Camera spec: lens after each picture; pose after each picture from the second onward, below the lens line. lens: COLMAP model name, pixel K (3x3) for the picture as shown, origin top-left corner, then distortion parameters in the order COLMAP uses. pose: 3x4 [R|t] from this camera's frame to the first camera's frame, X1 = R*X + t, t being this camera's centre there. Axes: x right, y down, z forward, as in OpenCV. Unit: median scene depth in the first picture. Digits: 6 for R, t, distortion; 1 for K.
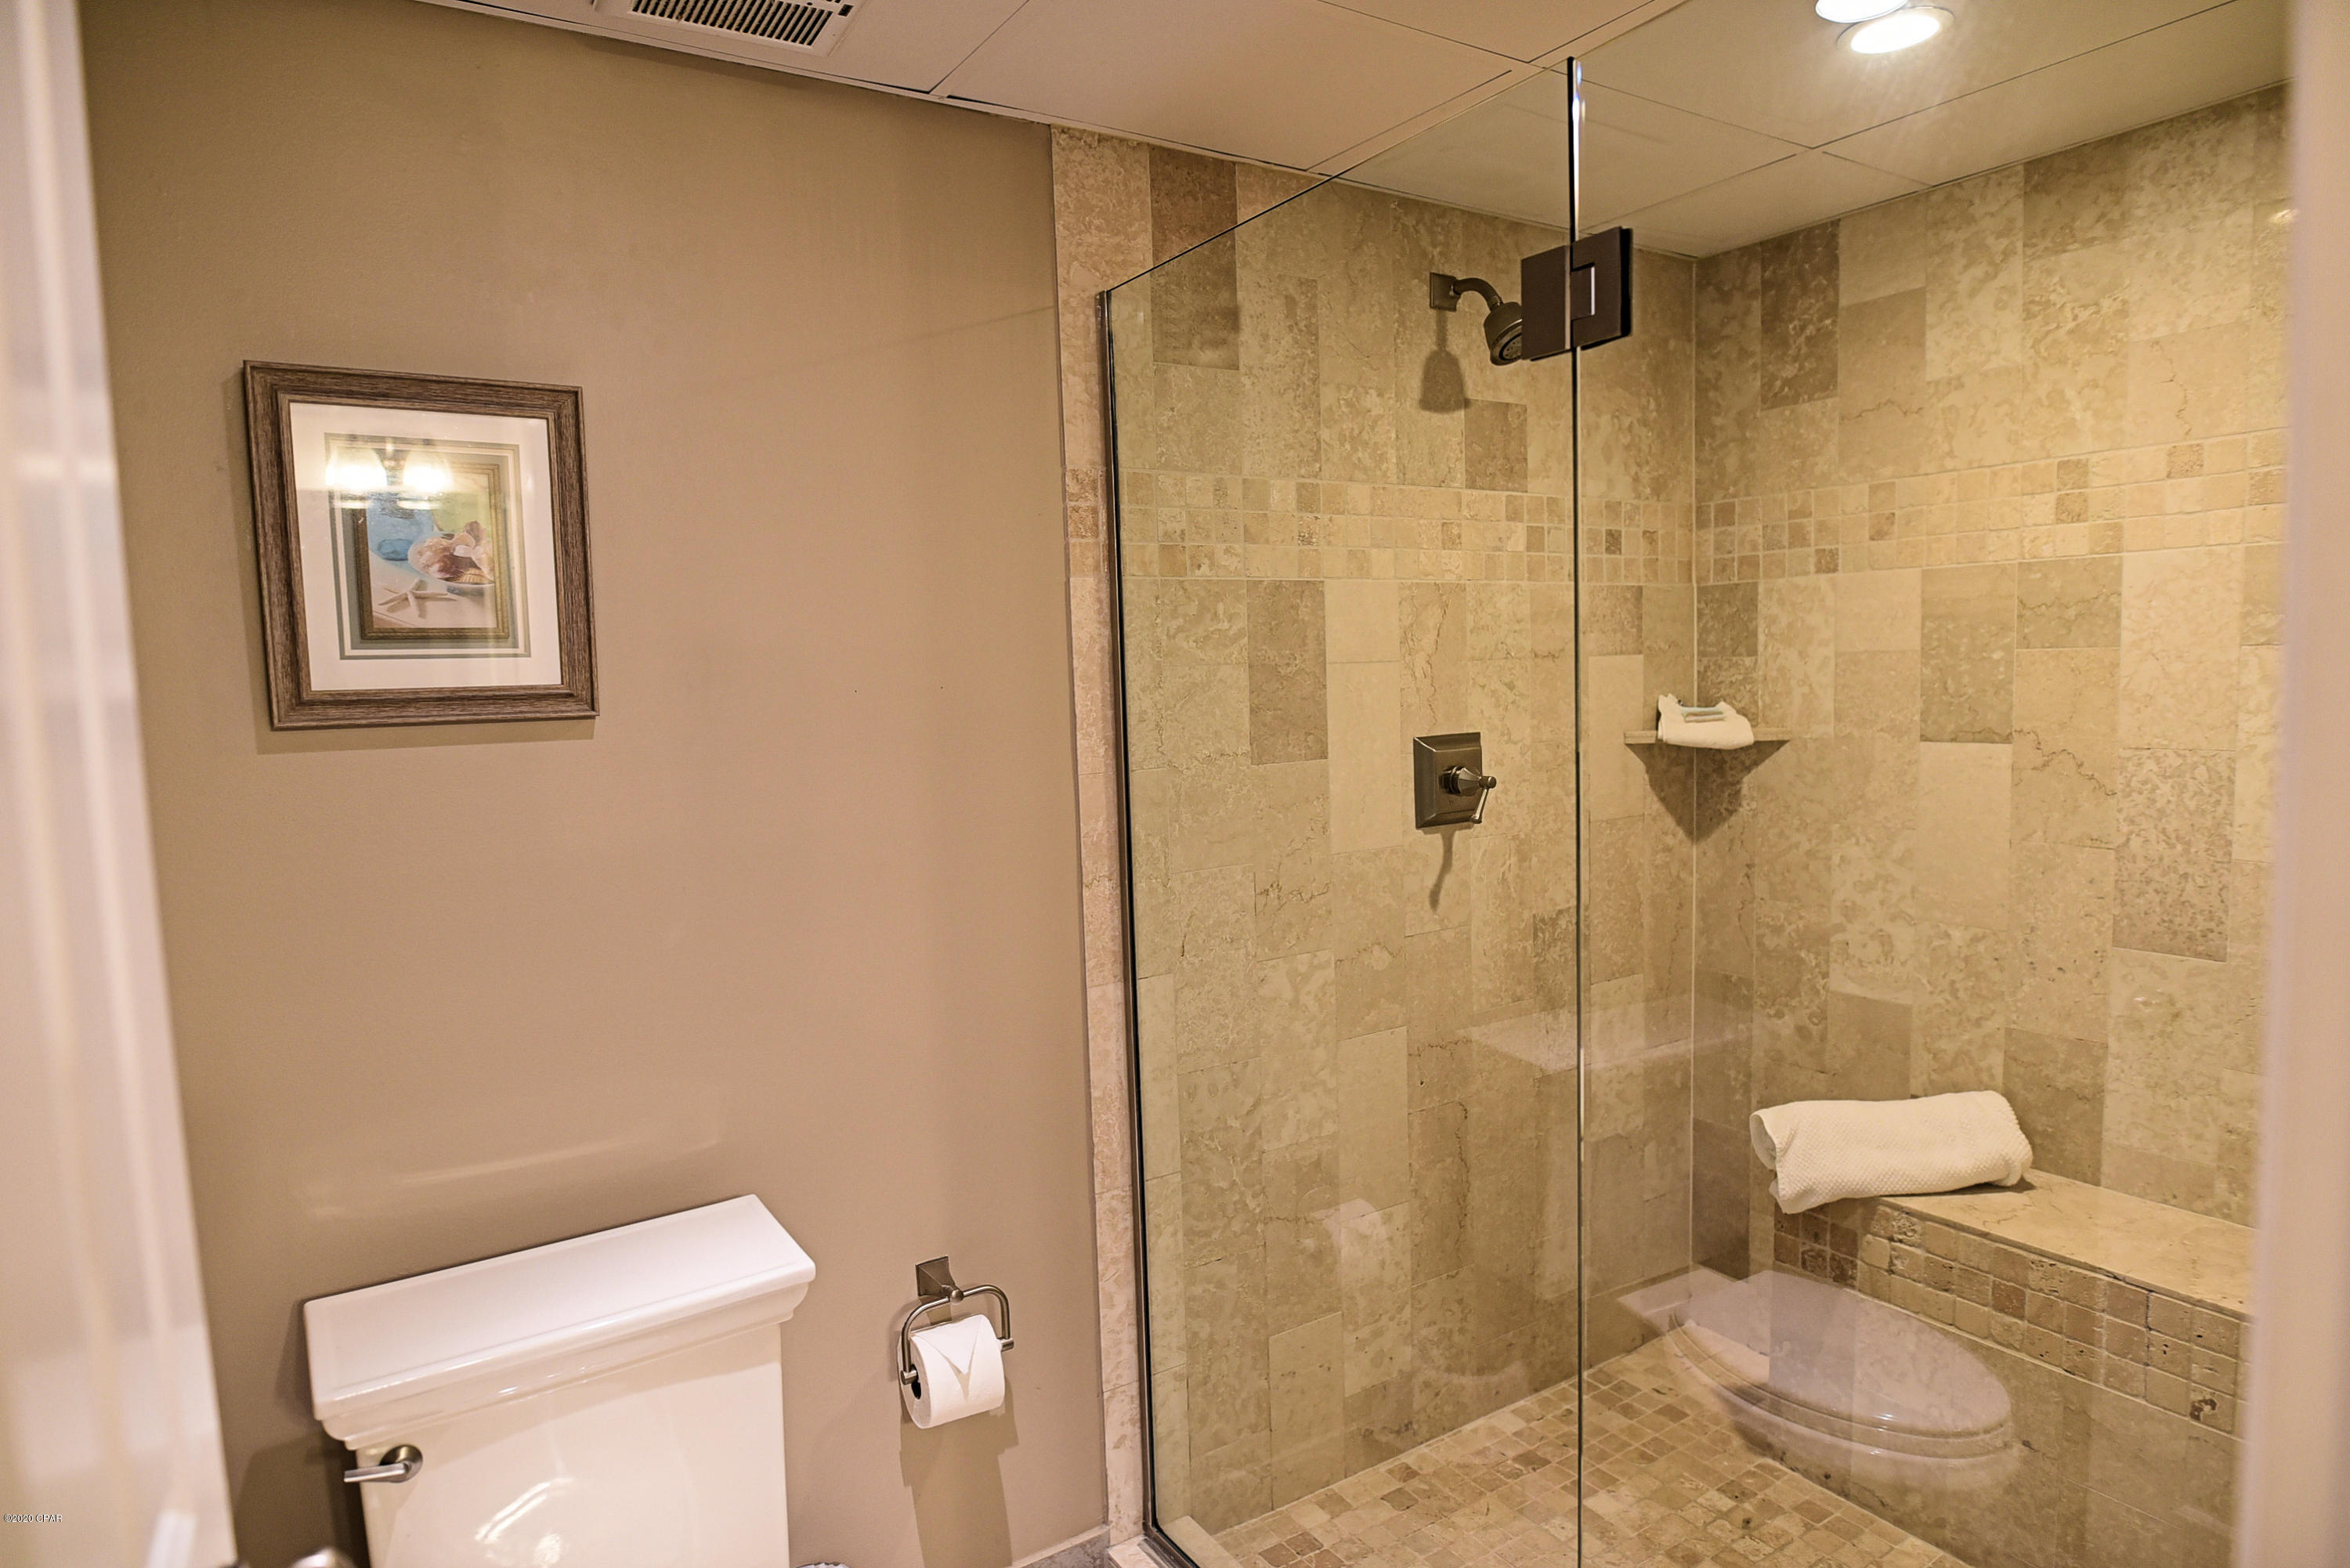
lens RADIAL K [[1355.4, 0, 1181.9], [0, 1355.4, 793.8], [0, 0, 1]] dist [-0.024132, 0.001874]
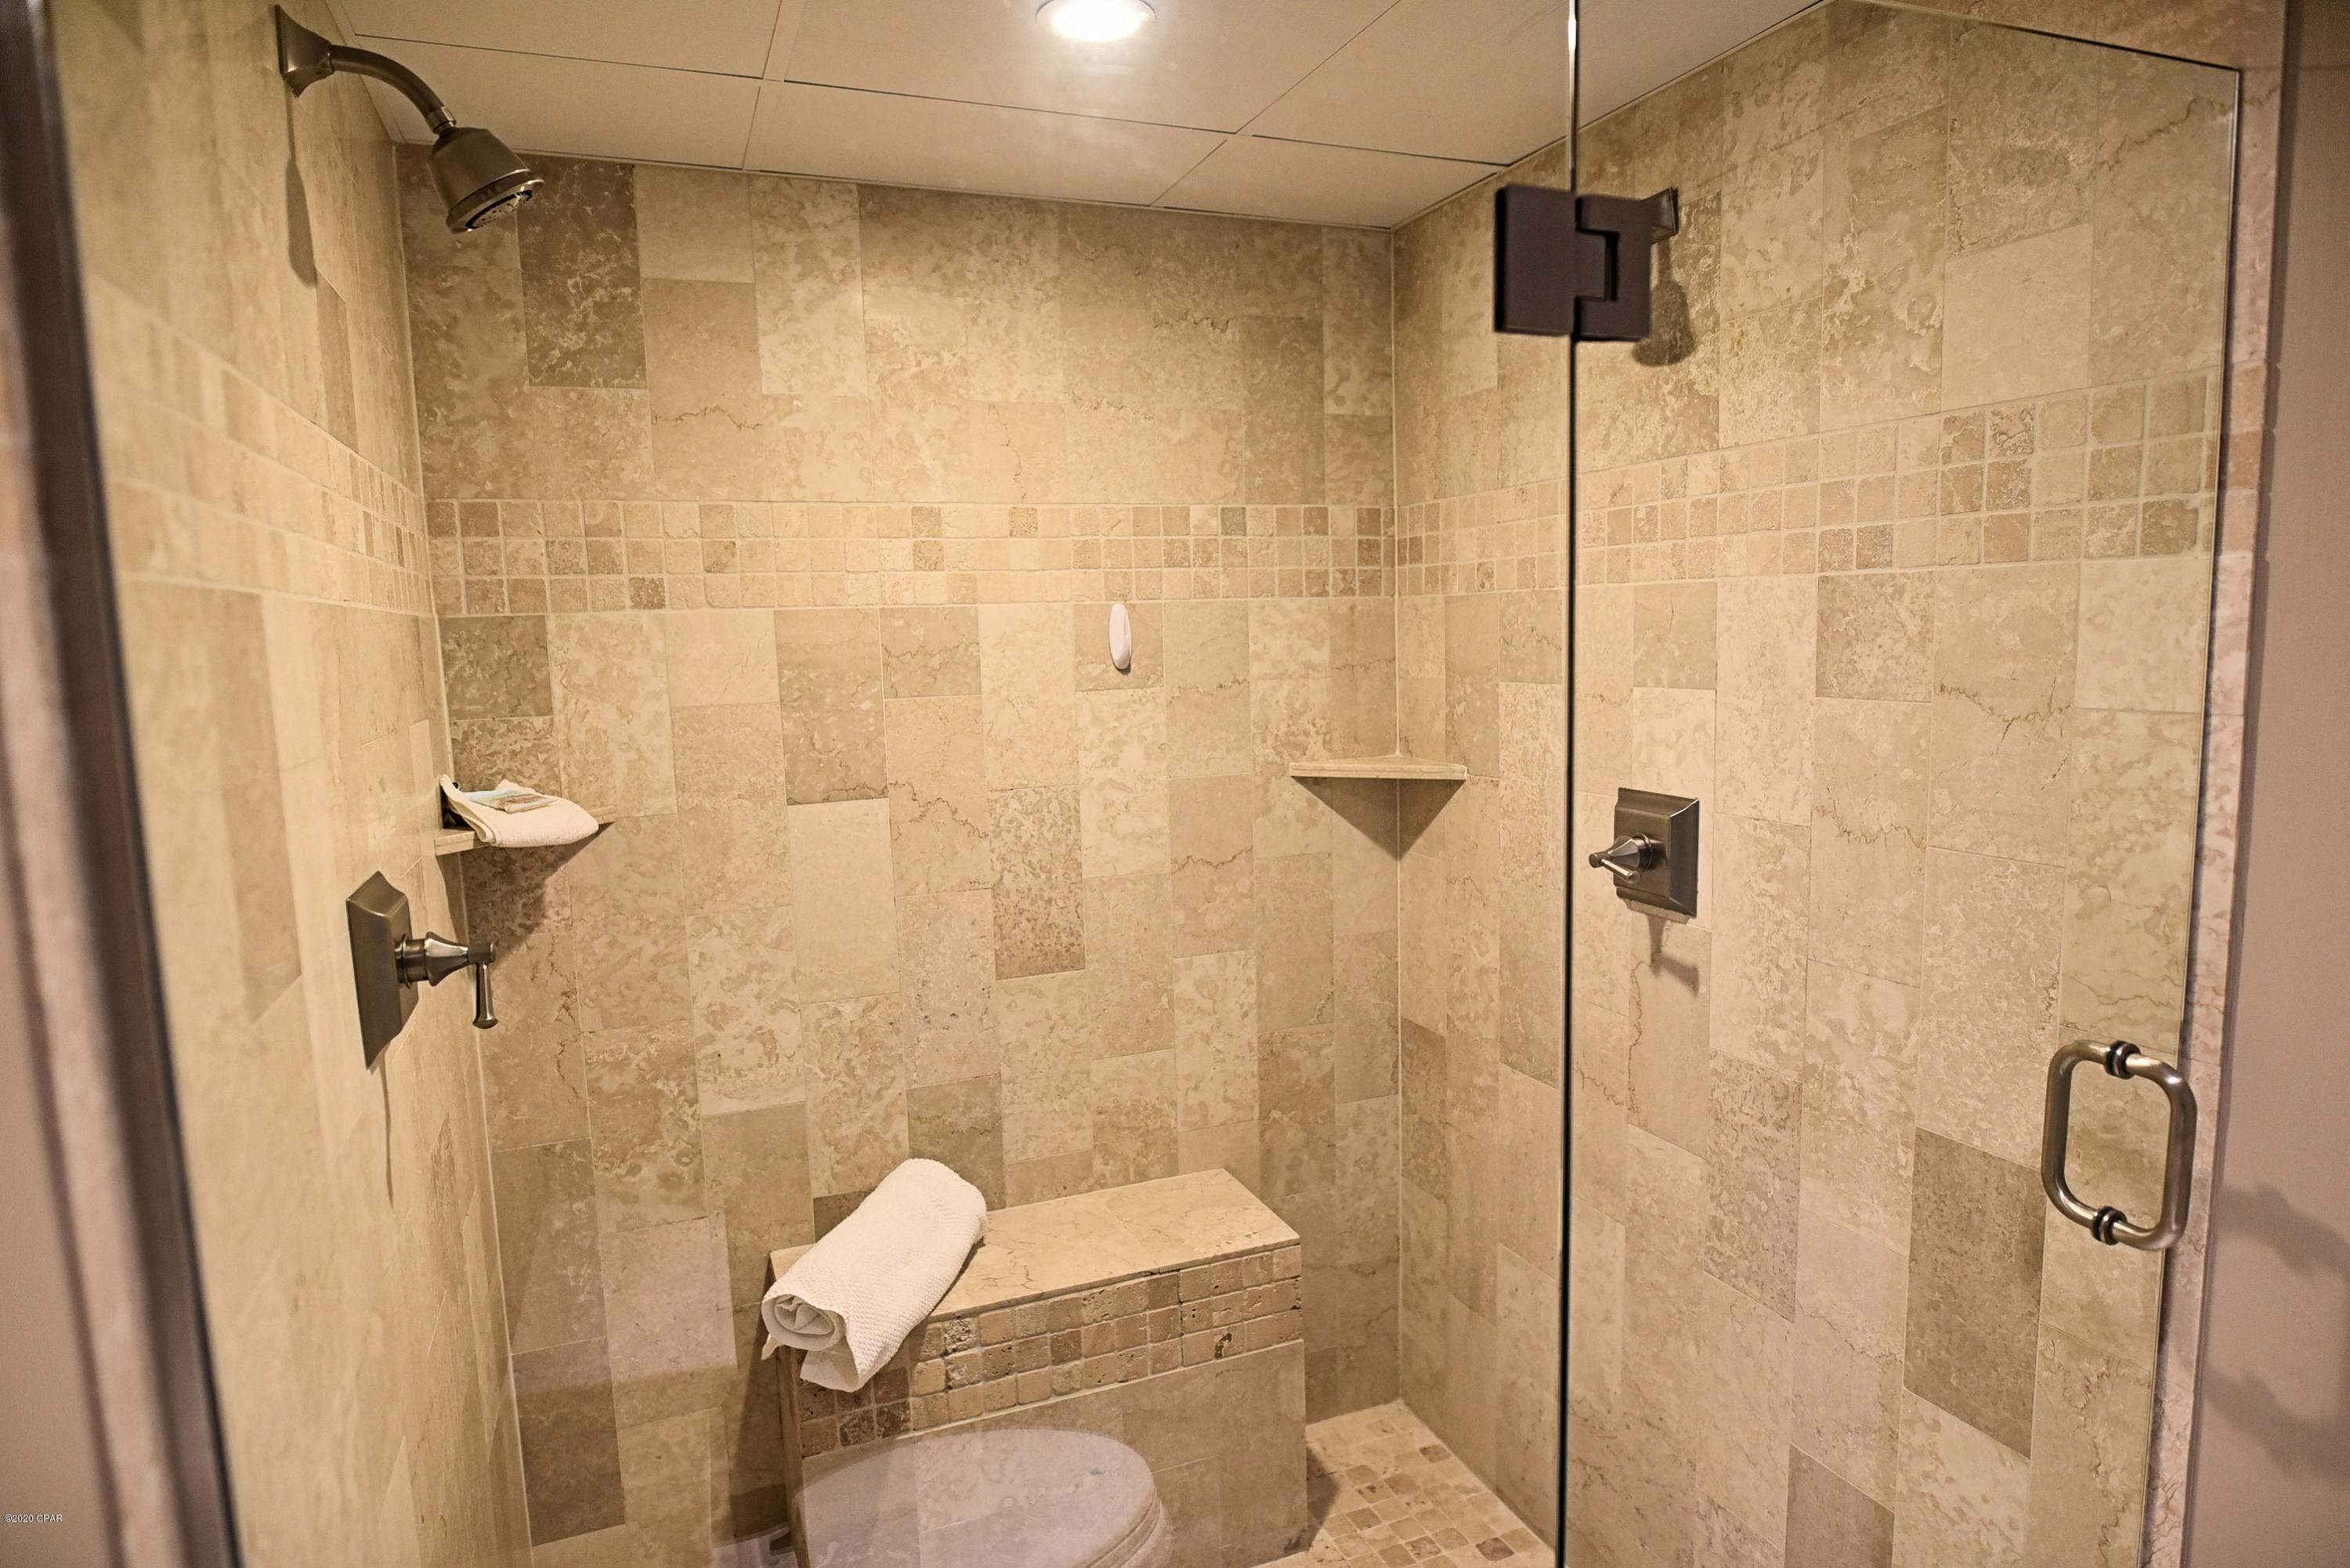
lens RADIAL K [[1355.4, 0, 1181.9], [0, 1355.4, 793.8], [0, 0, 1]] dist [-0.024132, 0.001874]
pose [[0.189212, -0.095442, 0.977287, -0.276620], [0.113753, 0.990695, 0.074728, -0.086396], [-0.975325, 0.097030, 0.198308, 0.594289]]
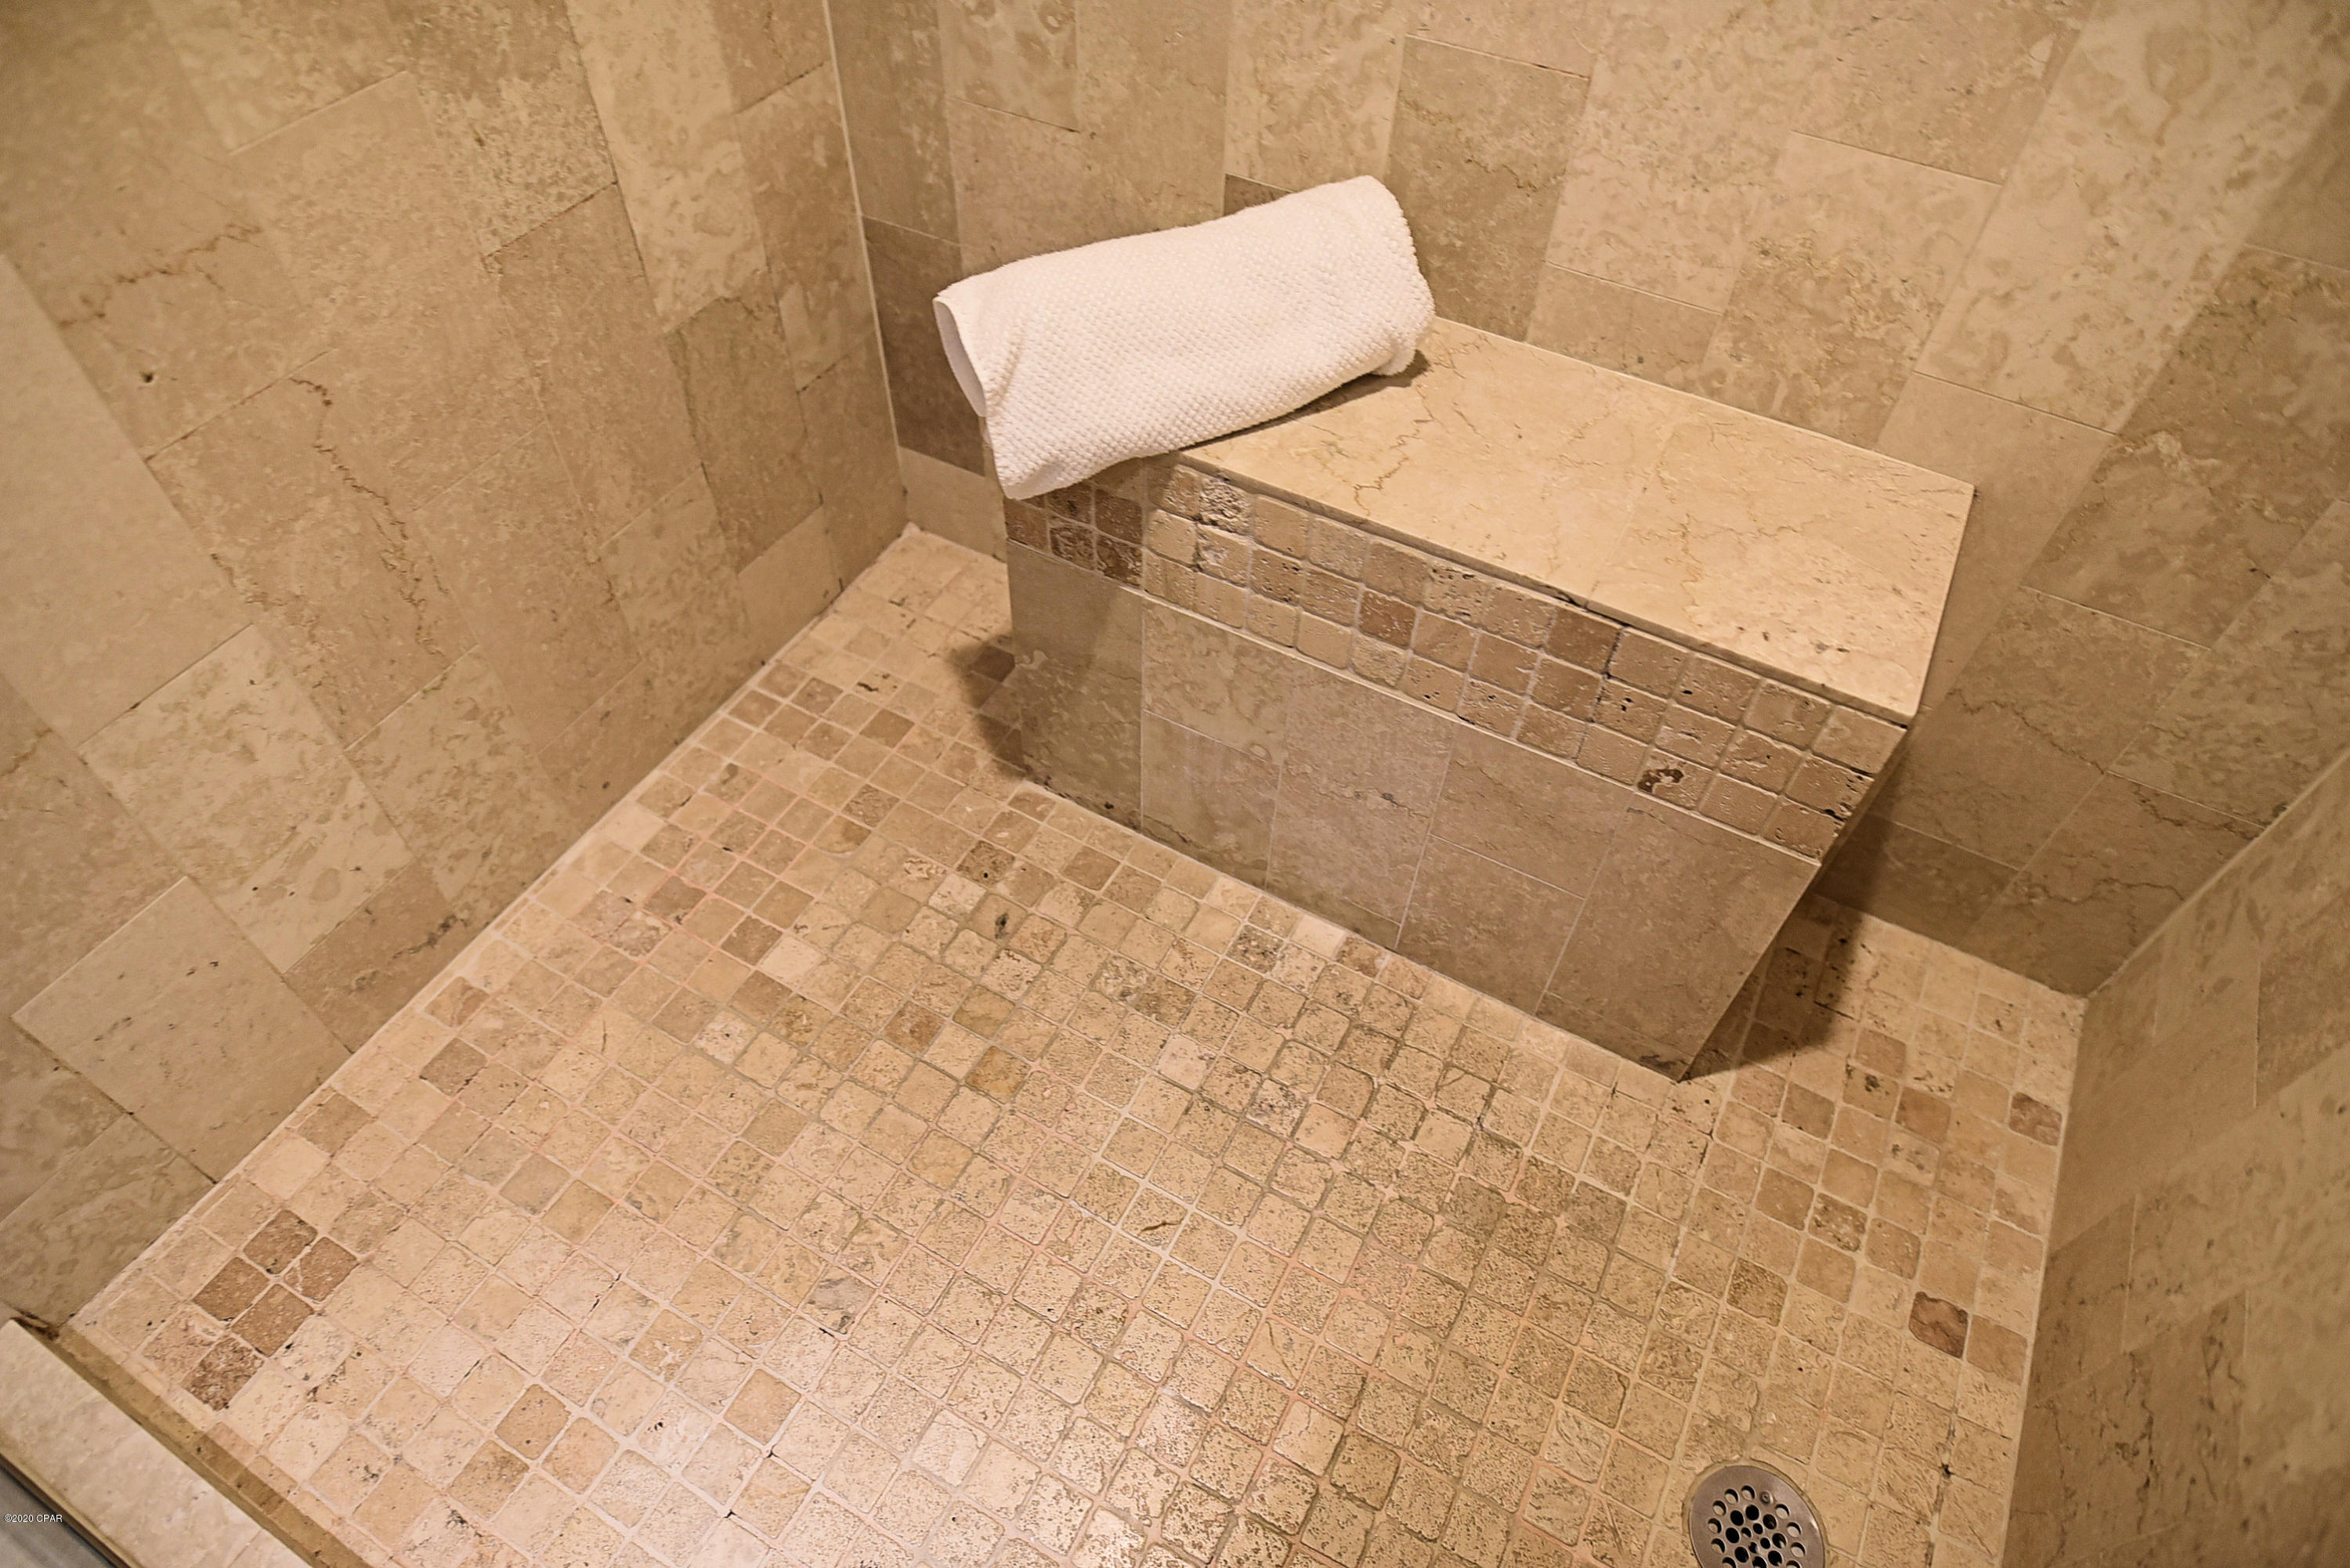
lens RADIAL K [[1355.6, 0, 1184.0], [0, 1355.6, 792.4], [0, 0, 1]] dist [-0.026548, 0.001200]
pose [[0.878666, -0.334137, 0.341027, 0.284662], [-0.007733, 0.704232, 0.709928, 0.021220], [-0.477375, -0.626426, 0.616201, 0.566406]]
